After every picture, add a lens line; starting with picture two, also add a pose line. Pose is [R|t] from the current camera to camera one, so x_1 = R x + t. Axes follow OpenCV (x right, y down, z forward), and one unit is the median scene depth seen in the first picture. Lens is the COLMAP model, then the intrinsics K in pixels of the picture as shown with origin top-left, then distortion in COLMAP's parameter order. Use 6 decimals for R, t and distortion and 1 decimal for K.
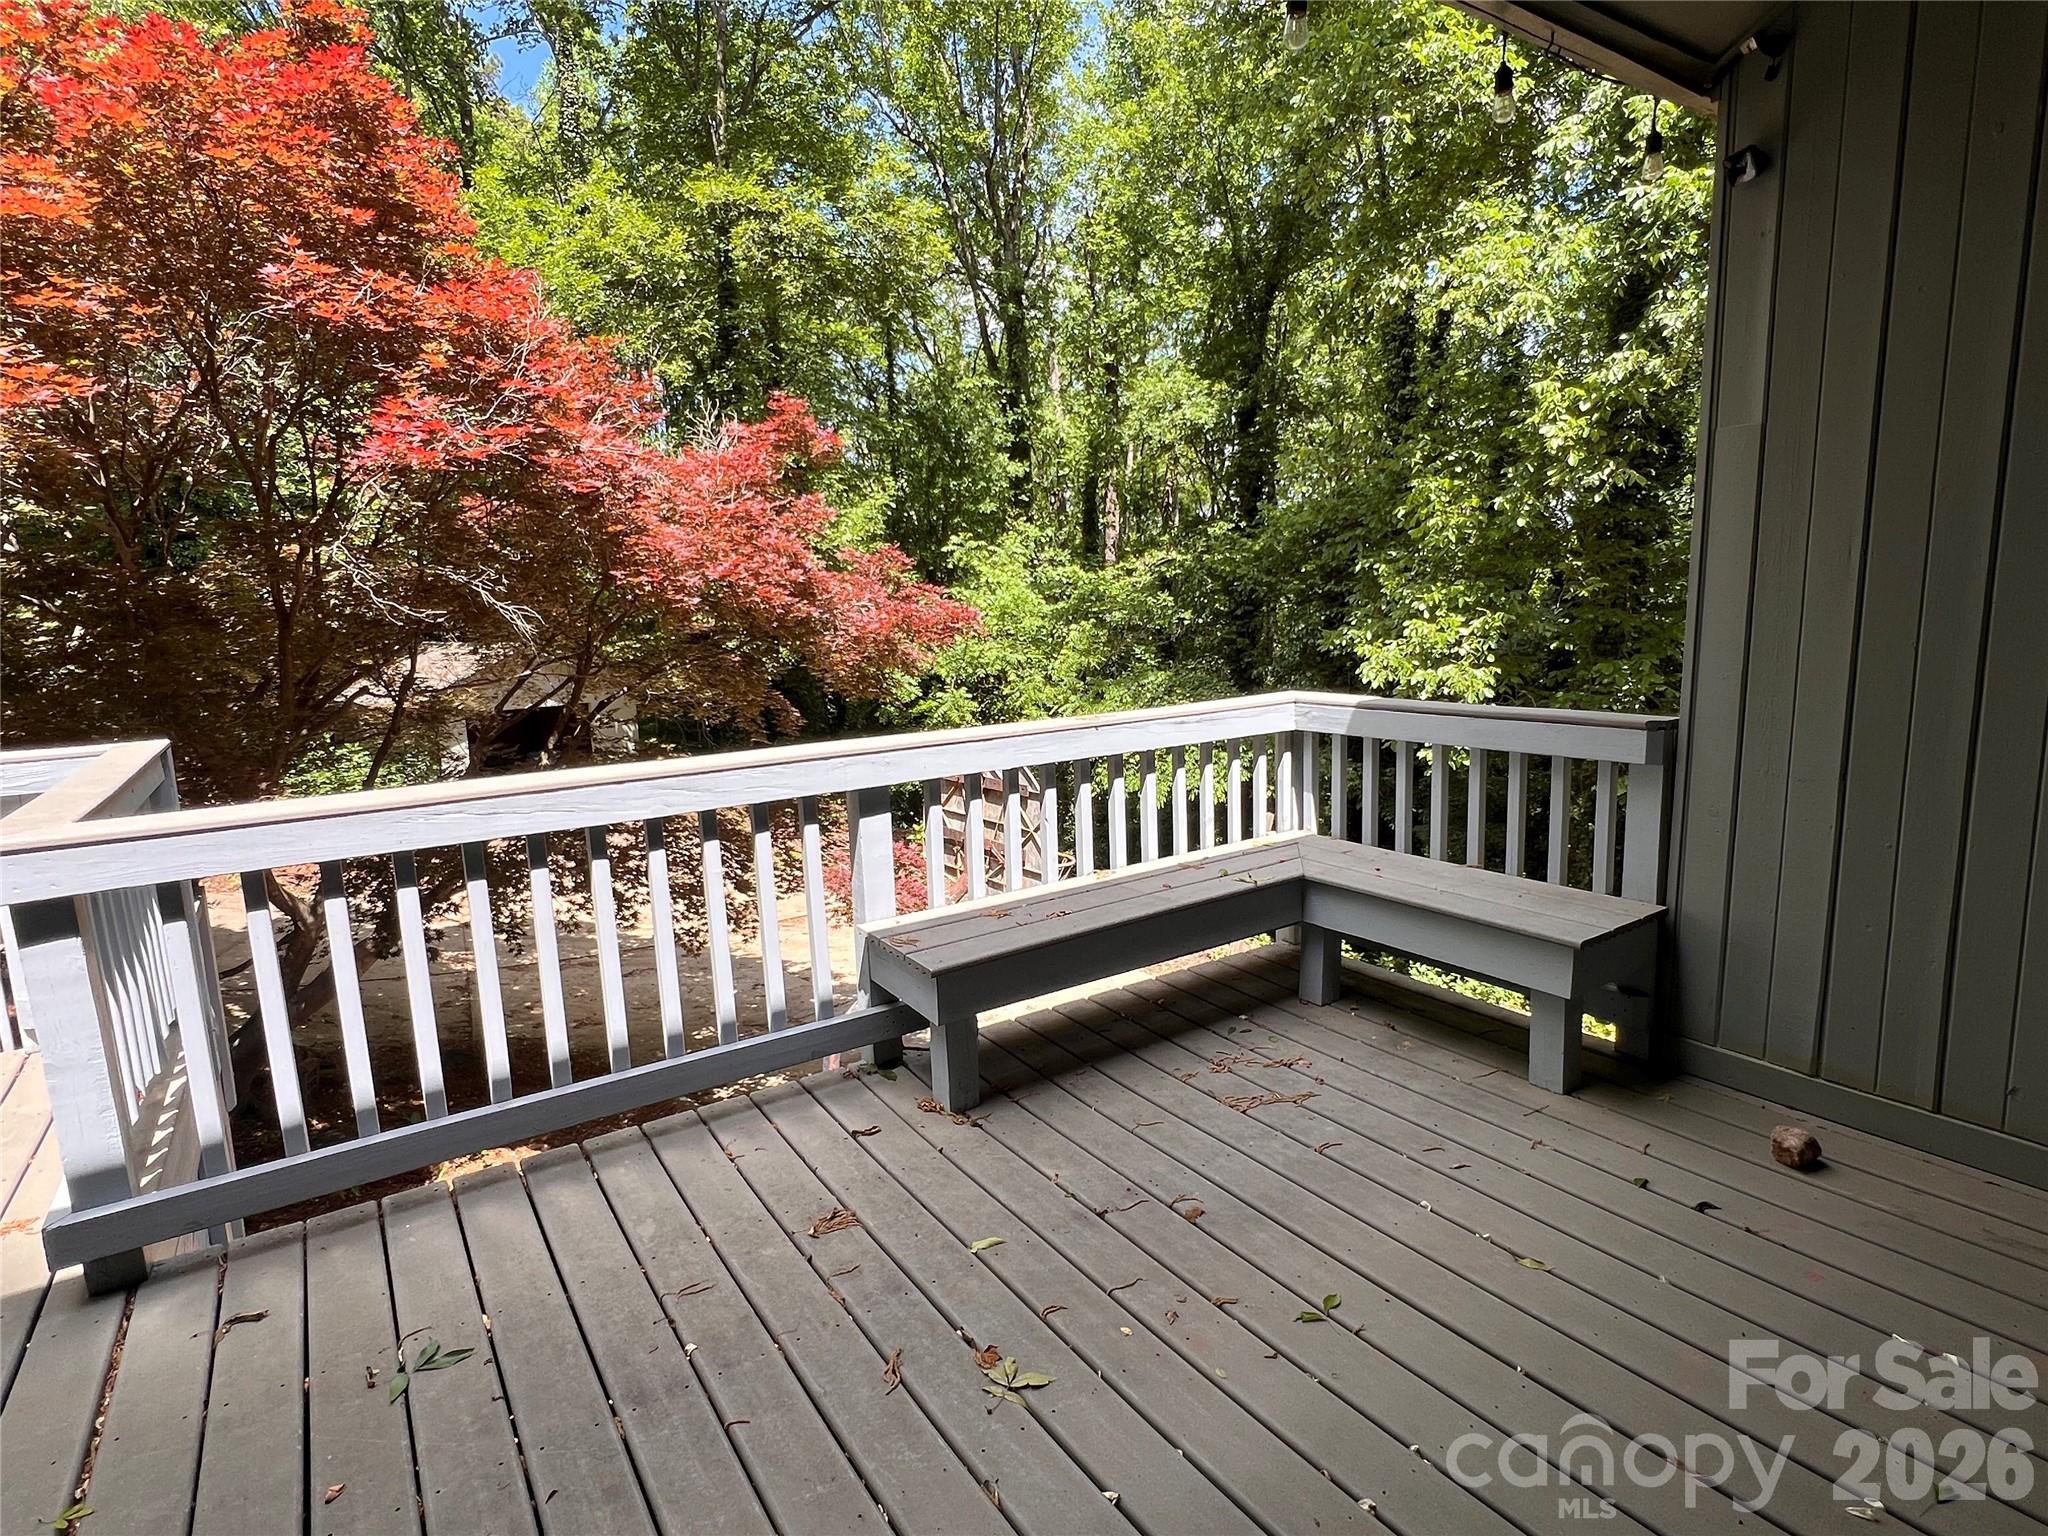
lens RADIAL K [[1077.8, 0, 1038.0], [0, 1077.8, 769.8], [0, 0, 1]] dist [-0.000318, 0.000643]
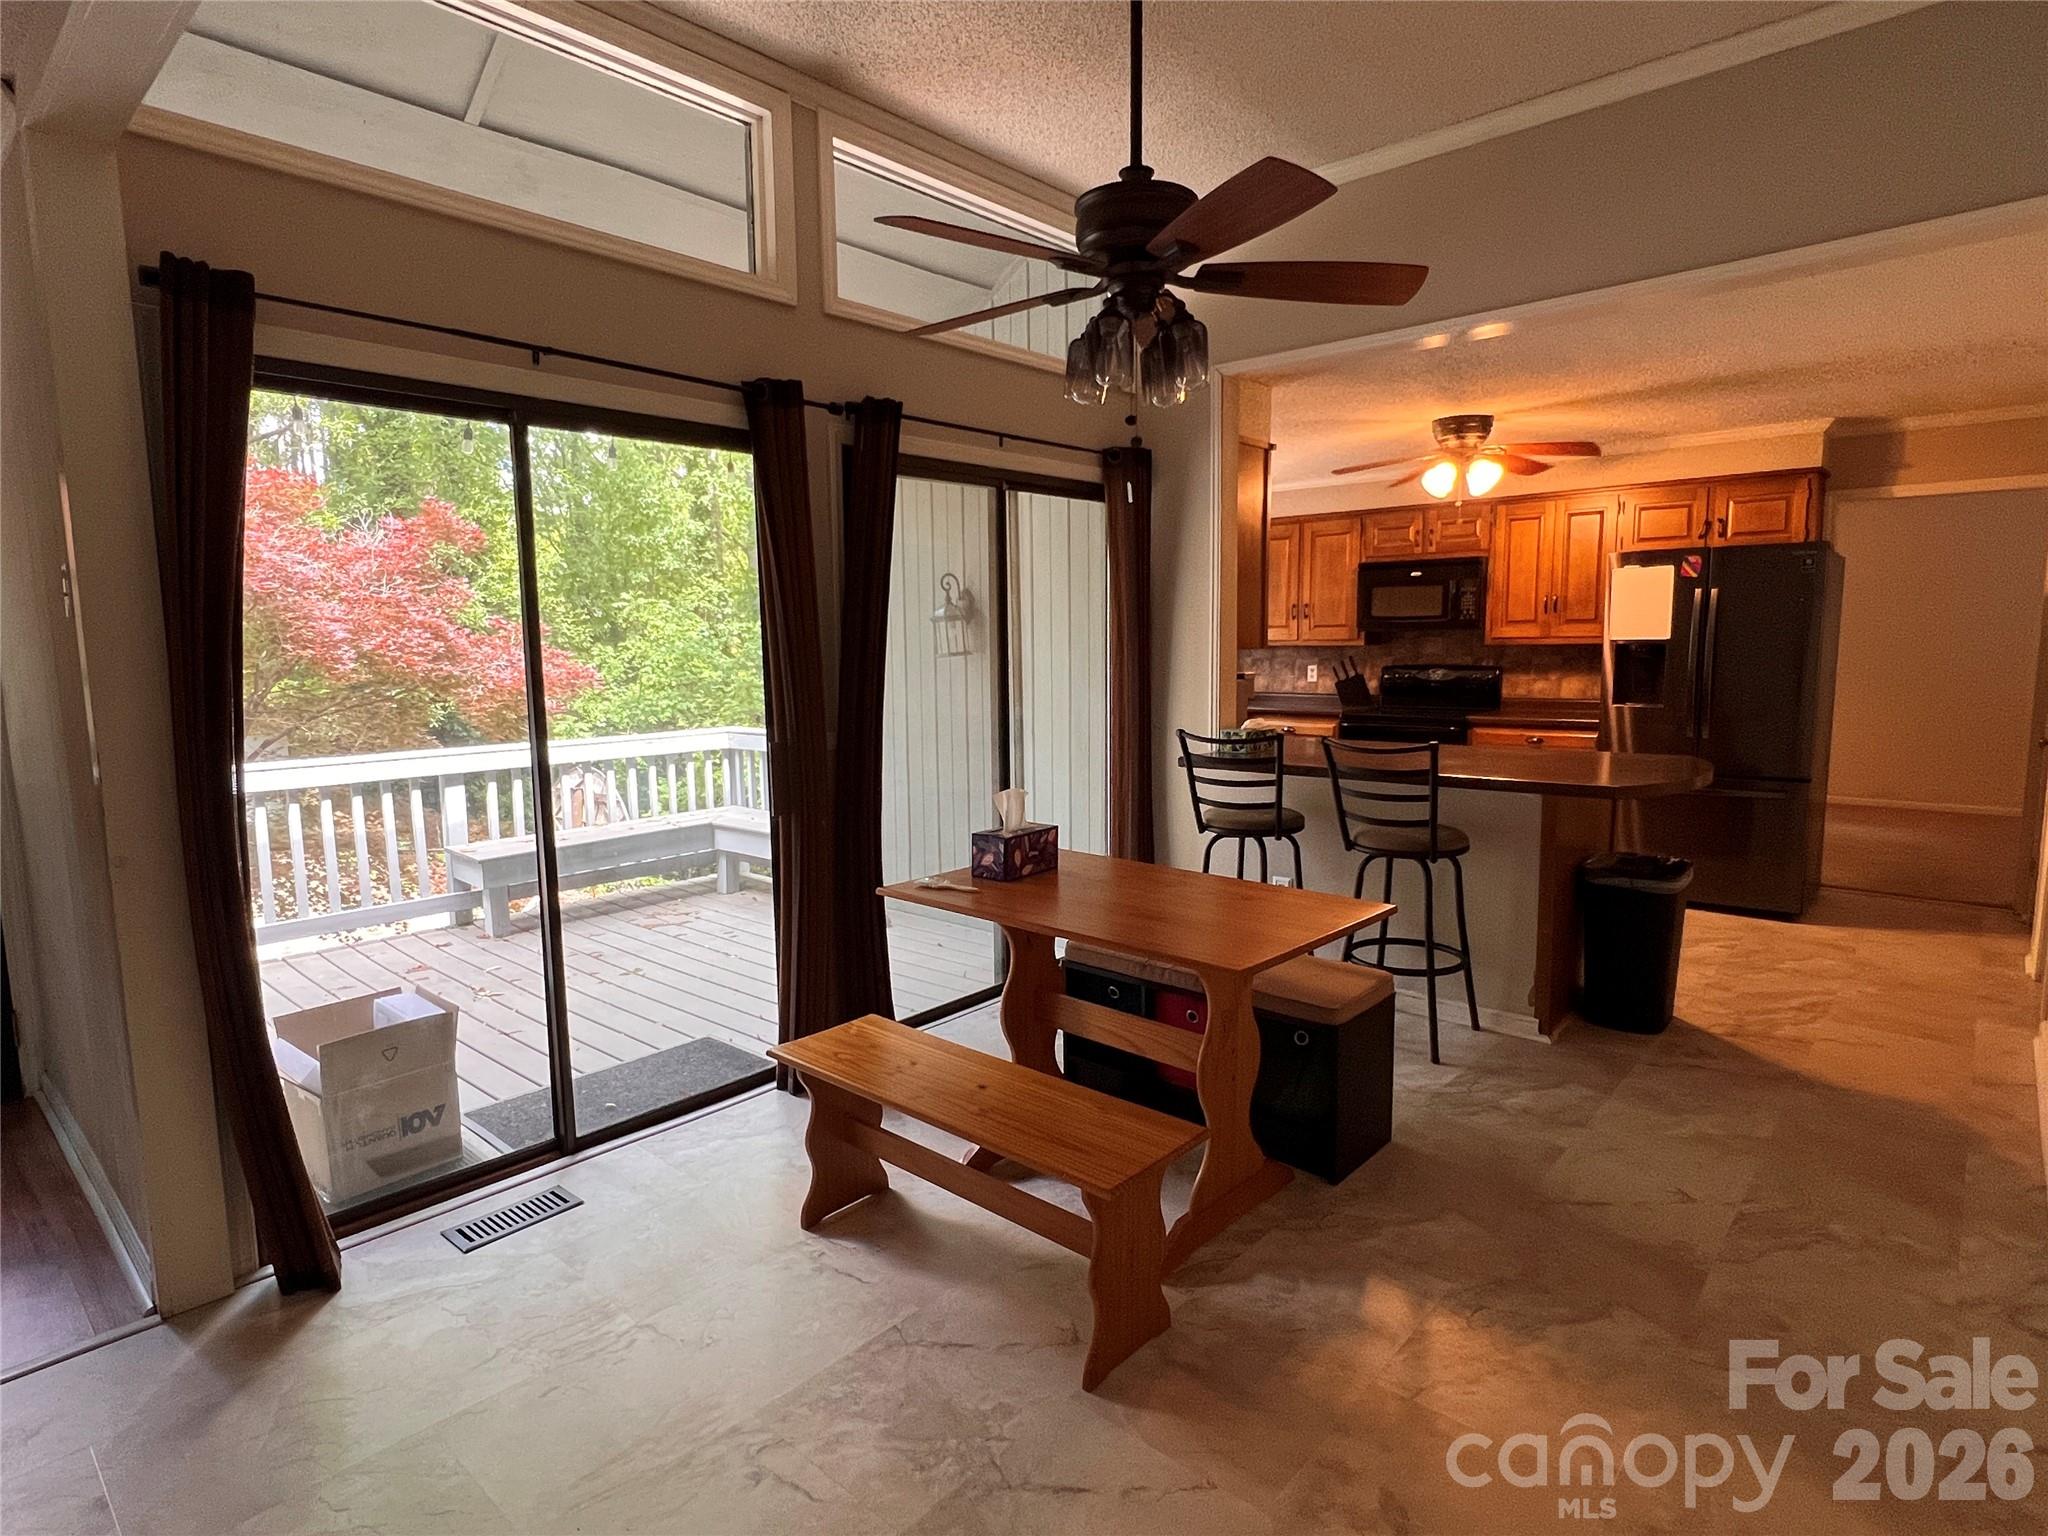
lens RADIAL K [[1077.8, 0, 1021.9], [0, 1077.8, 772.6], [0, 0, 1]] dist [-0.000318, 0.000643]
pose [[0.970211, -0.012075, 0.241959, 0.146401], [0.022301, 0.998968, -0.039572, 0.045007], [-0.241231, 0.043789, 0.969479, -0.440537]]
